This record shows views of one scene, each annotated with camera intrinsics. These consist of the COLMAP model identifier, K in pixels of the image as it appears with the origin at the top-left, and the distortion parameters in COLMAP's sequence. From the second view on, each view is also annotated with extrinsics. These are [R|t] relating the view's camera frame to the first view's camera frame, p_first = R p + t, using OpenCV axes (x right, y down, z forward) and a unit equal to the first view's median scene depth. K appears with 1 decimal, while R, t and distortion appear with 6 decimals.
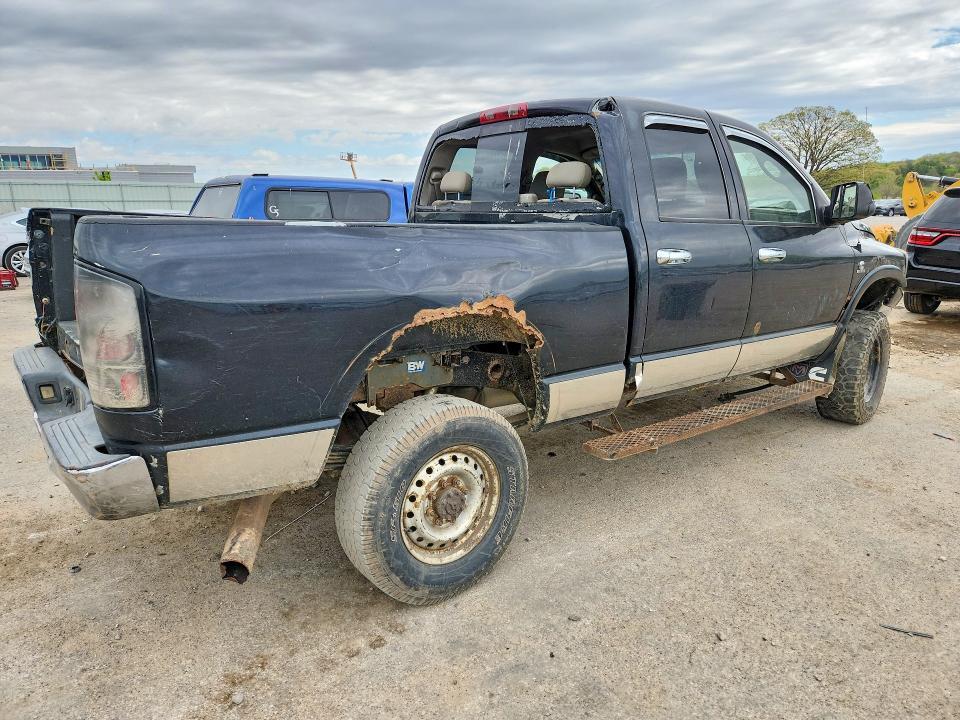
lens RADIAL K [[684.3, 0, 480.0], [0, 684.3, 360.0], [0, 0, 1]] dist [0.050915, -0.037899]
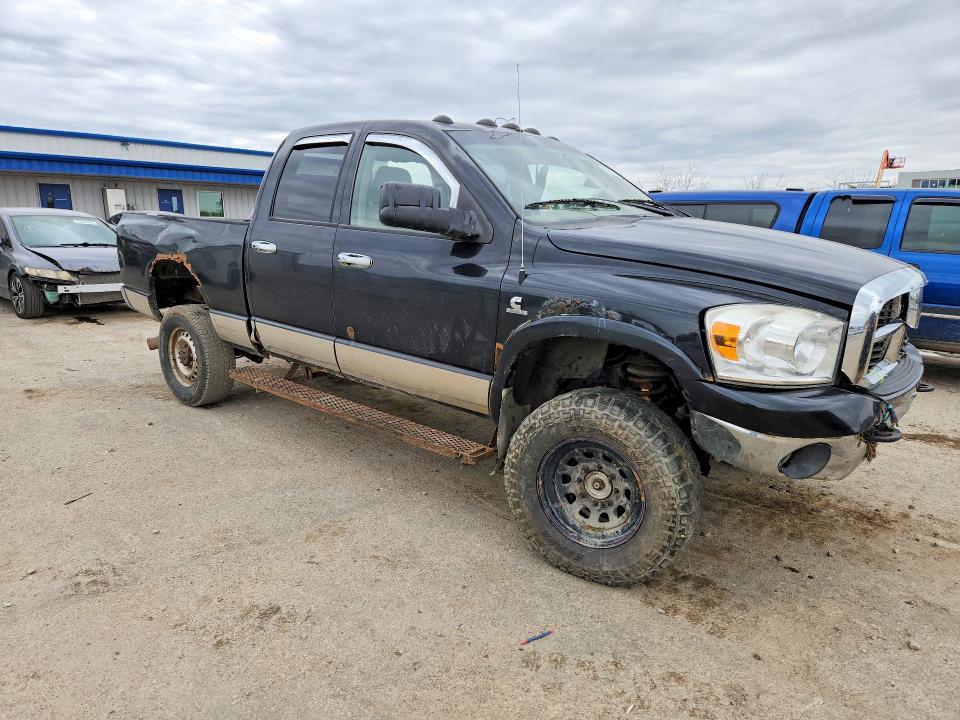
lens RADIAL K [[684.3, 0, 480.0], [0, 684.3, 360.0], [0, 0, 1]] dist [0.050915, -0.037899]
pose [[0.147579, 0.201836, -0.968237, 1.648354], [-0.234787, 0.958122, 0.163941, -0.253172], [0.960778, 0.203135, 0.188788, 1.171349]]
